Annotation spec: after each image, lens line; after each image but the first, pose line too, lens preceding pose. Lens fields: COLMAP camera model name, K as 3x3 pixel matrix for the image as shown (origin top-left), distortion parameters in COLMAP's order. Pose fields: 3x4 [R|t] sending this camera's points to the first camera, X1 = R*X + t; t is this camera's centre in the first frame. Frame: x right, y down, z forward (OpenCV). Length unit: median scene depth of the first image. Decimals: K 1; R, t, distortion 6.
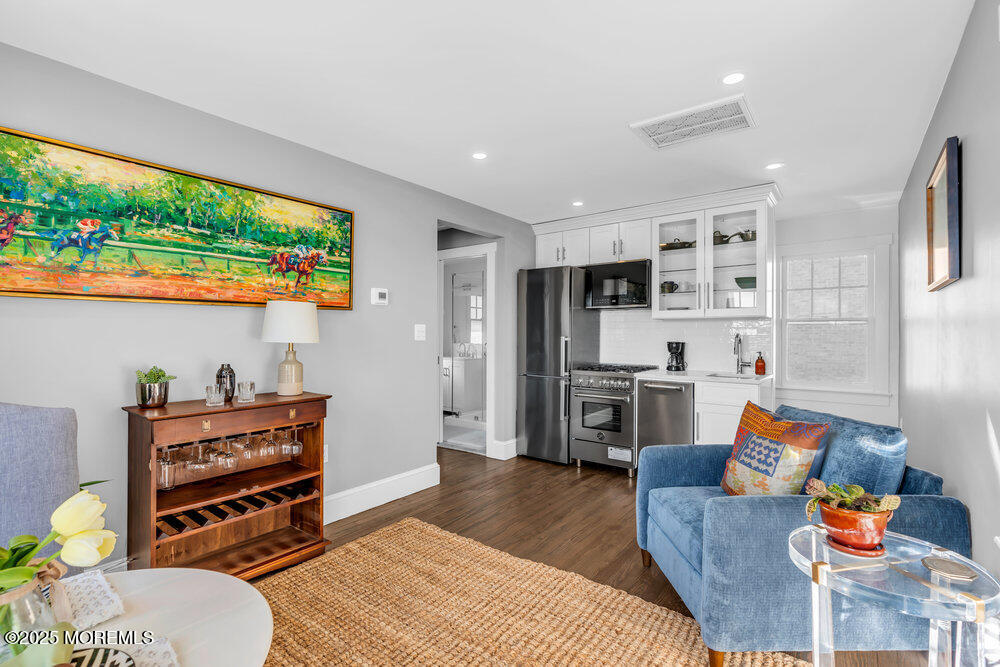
lens RADIAL K [[450.7, 0, 506.1], [0, 450.7, 332.8], [0, 0, 1]] dist [-0.011909, 0.004221]
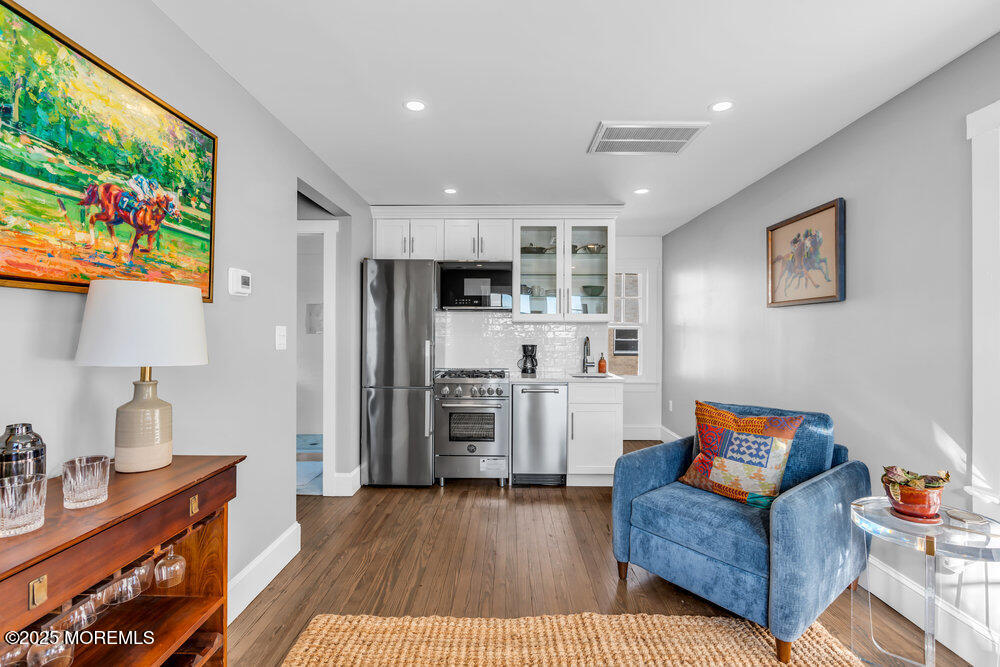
lens RADIAL K [[450.7, 0, 502.5], [0, 450.7, 333.0], [0, 0, 1]] dist [-0.011909, 0.004221]
pose [[0.805719, -0.000132, 0.592298, -0.412768], [-0.002682, 0.999989, 0.003870, -0.015263], [-0.592291, -0.004707, 0.805710, 0.321009]]
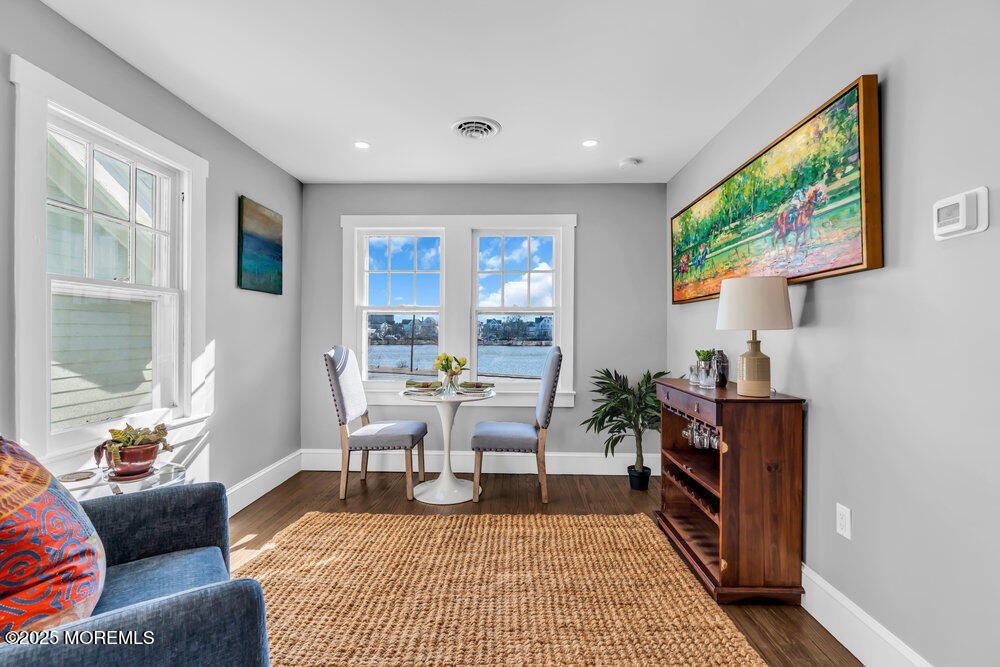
lens RADIAL K [[450.7, 0, 502.5], [0, 450.7, 332.8], [0, 0, 1]] dist [-0.011909, 0.004221]
pose [[-0.812567, -0.006163, -0.582836, 0.310265], [-0.006253, 0.999979, -0.001856, 0.028670], [0.582835, 0.002137, -0.812588, 1.259837]]
